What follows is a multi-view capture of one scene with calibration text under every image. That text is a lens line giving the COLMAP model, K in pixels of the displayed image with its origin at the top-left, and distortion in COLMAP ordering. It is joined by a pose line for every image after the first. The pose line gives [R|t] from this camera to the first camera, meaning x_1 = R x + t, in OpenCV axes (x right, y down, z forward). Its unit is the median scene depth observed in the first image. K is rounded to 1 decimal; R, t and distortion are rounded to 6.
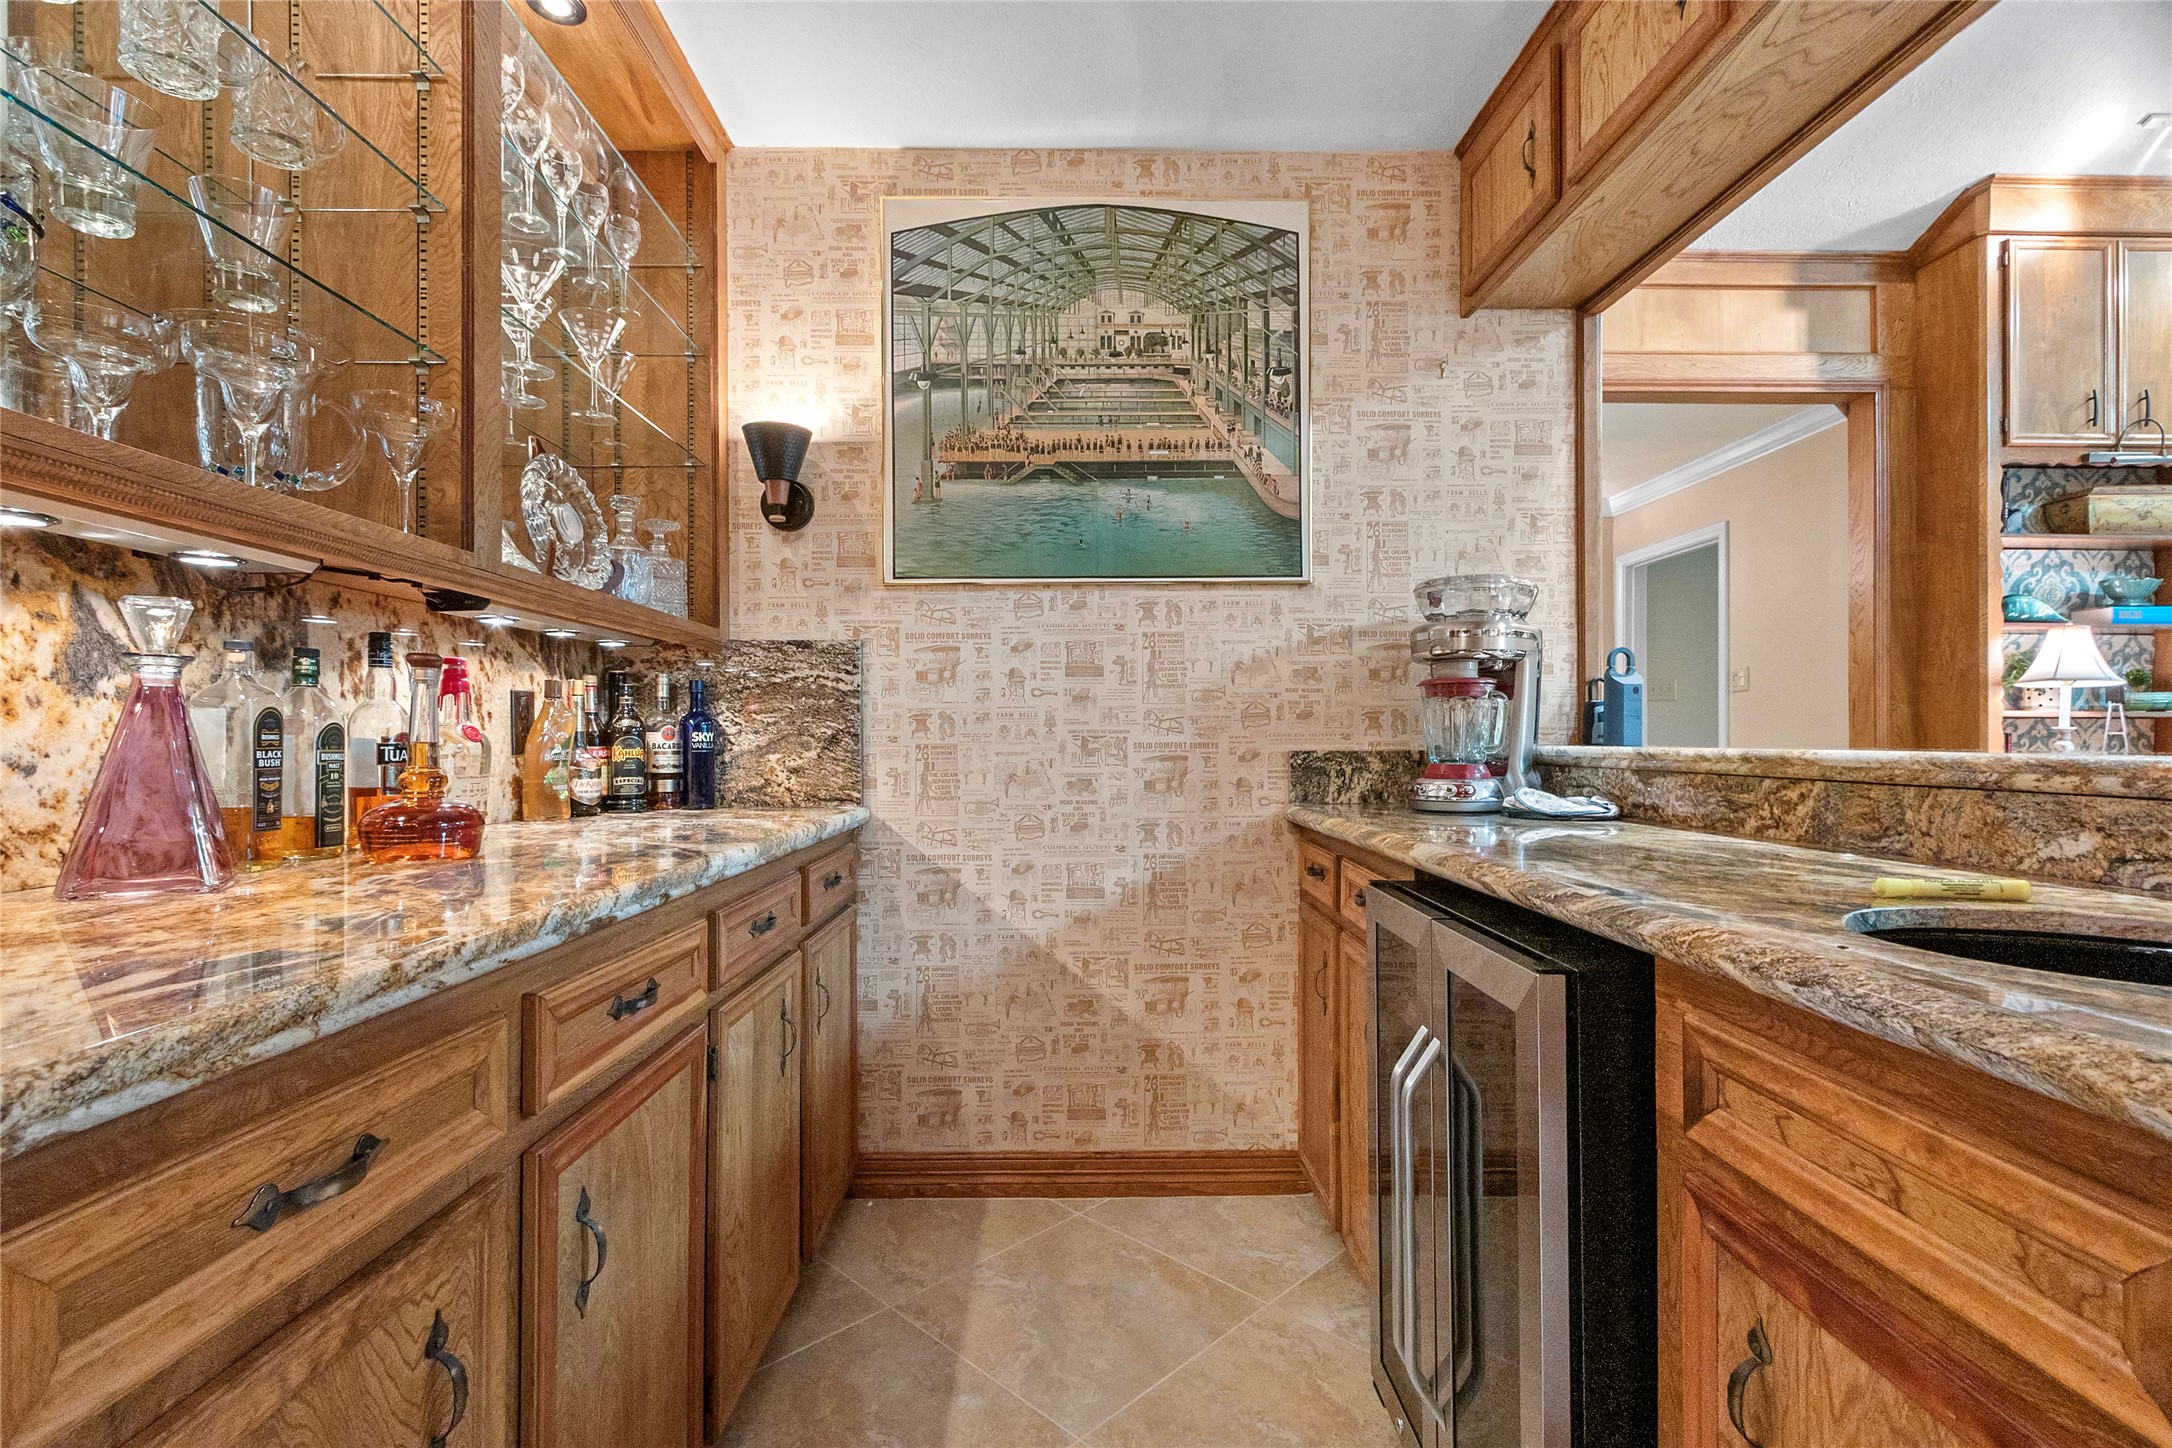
lens RADIAL K [[1002.8, 0, 1092.6], [0, 1002.8, 734.6], [0, 0, 1]] dist [0.000324, 0.000037]
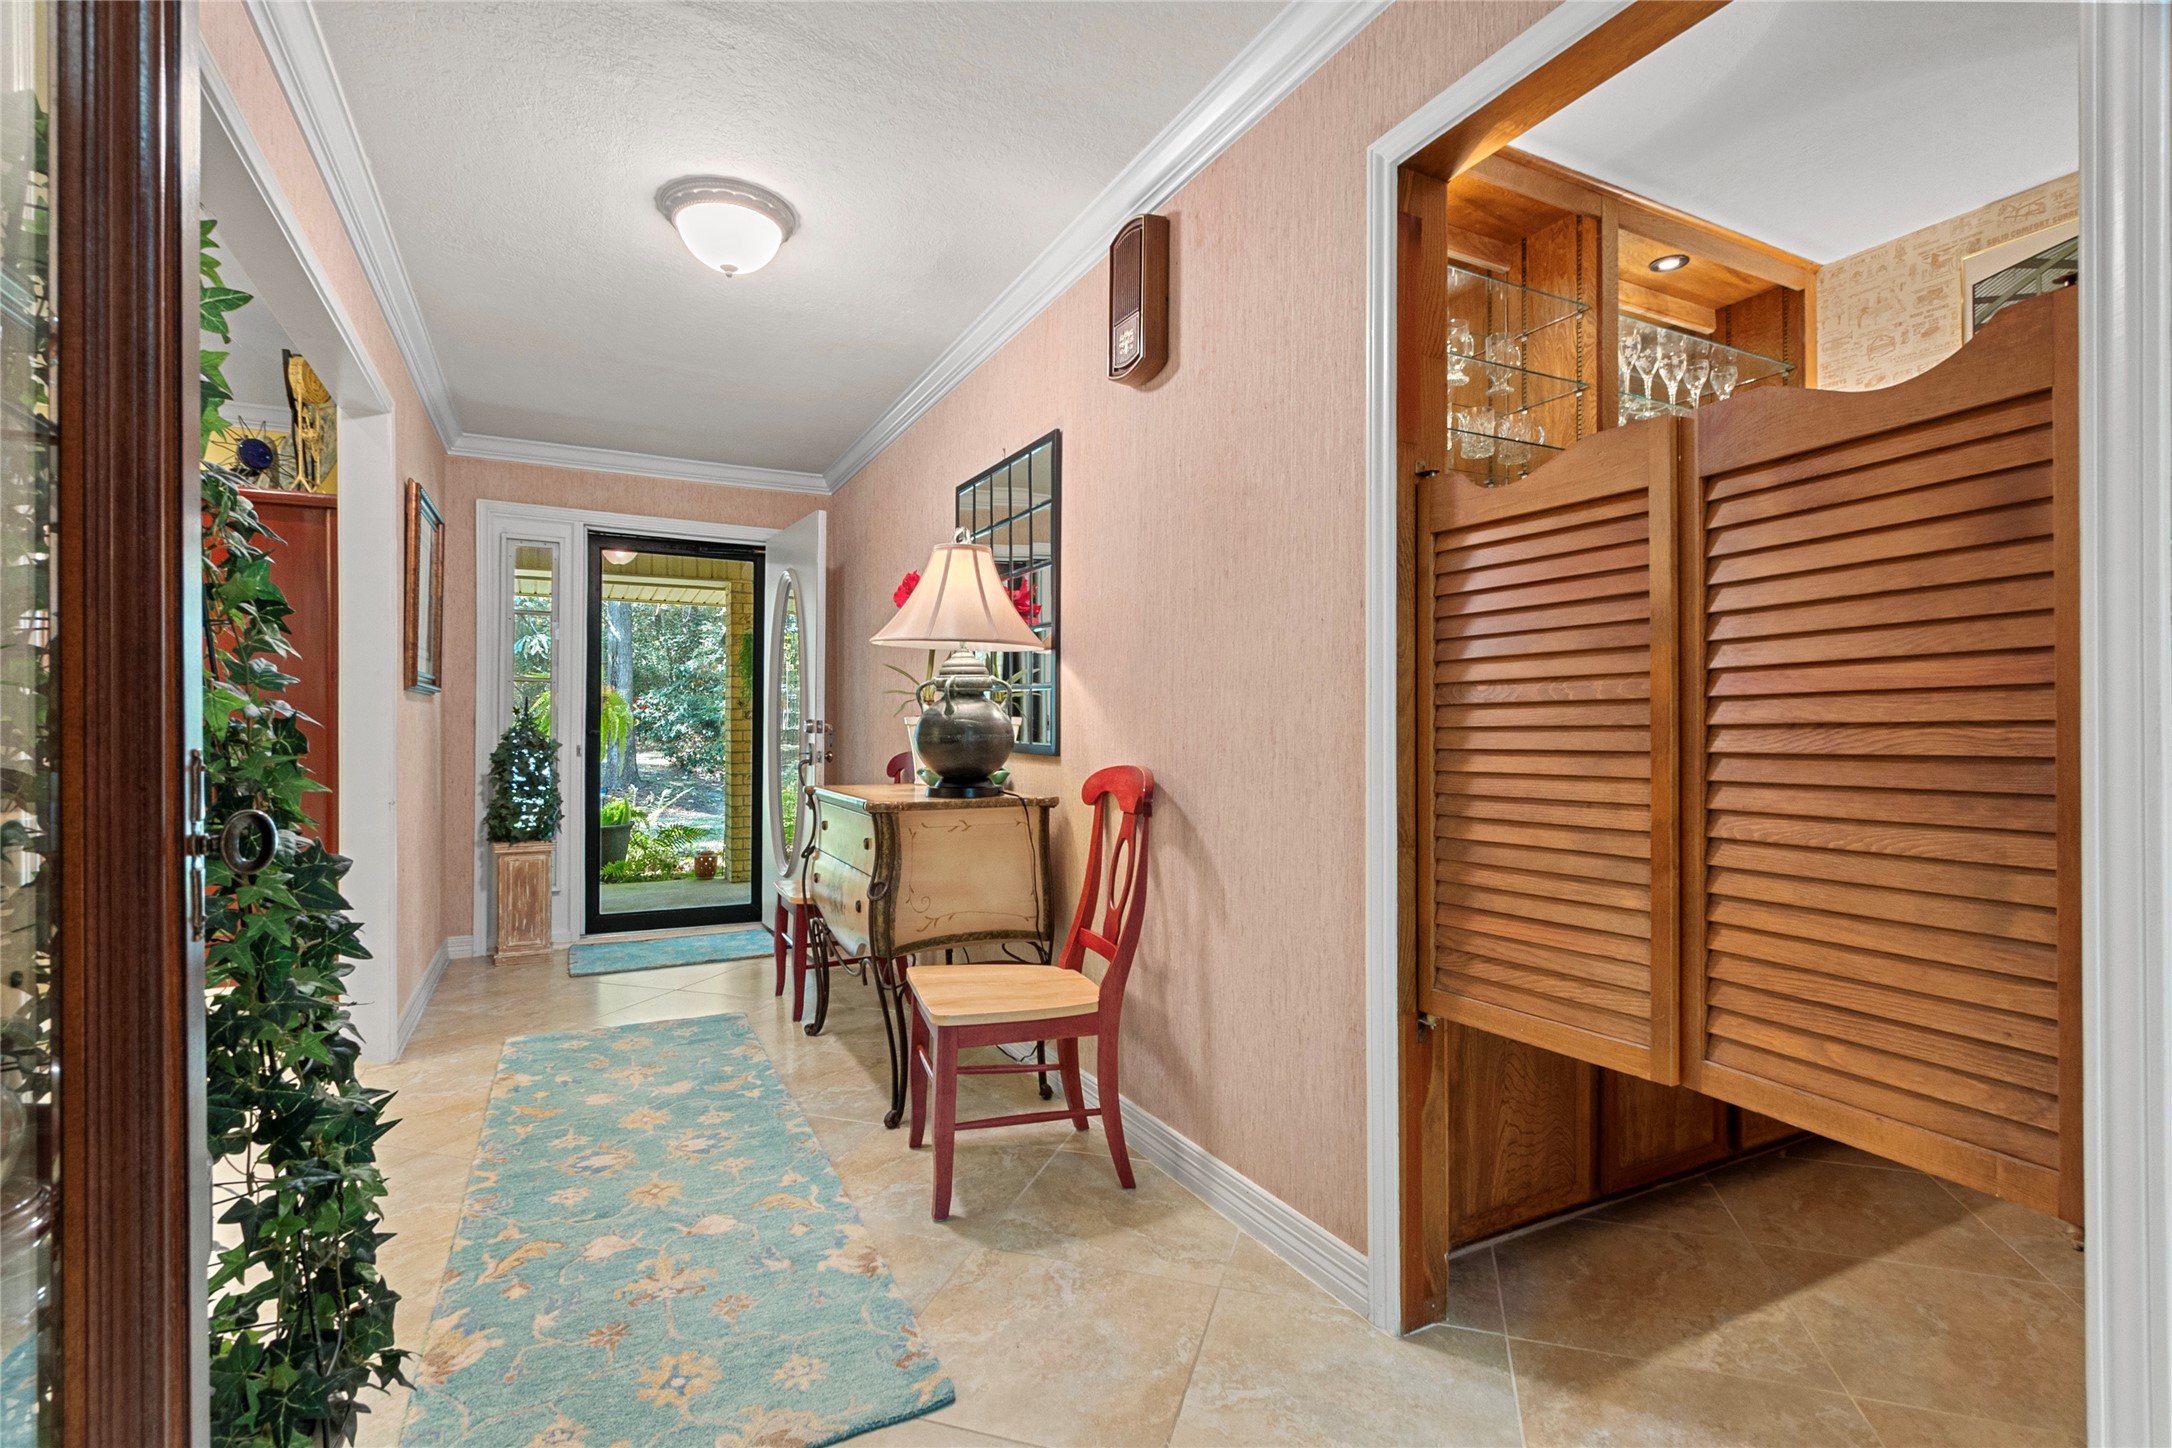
lens RADIAL K [[1002.8, 0, 1088.2], [0, 1002.8, 725.8], [0, 0, 1]] dist [0.000324, 0.000037]
pose [[0.440292, 0.002584, -0.897851, 0.389222], [0.002545, 0.999988, 0.004126, -0.001250], [0.897851, -0.004102, 0.440281, -0.423083]]
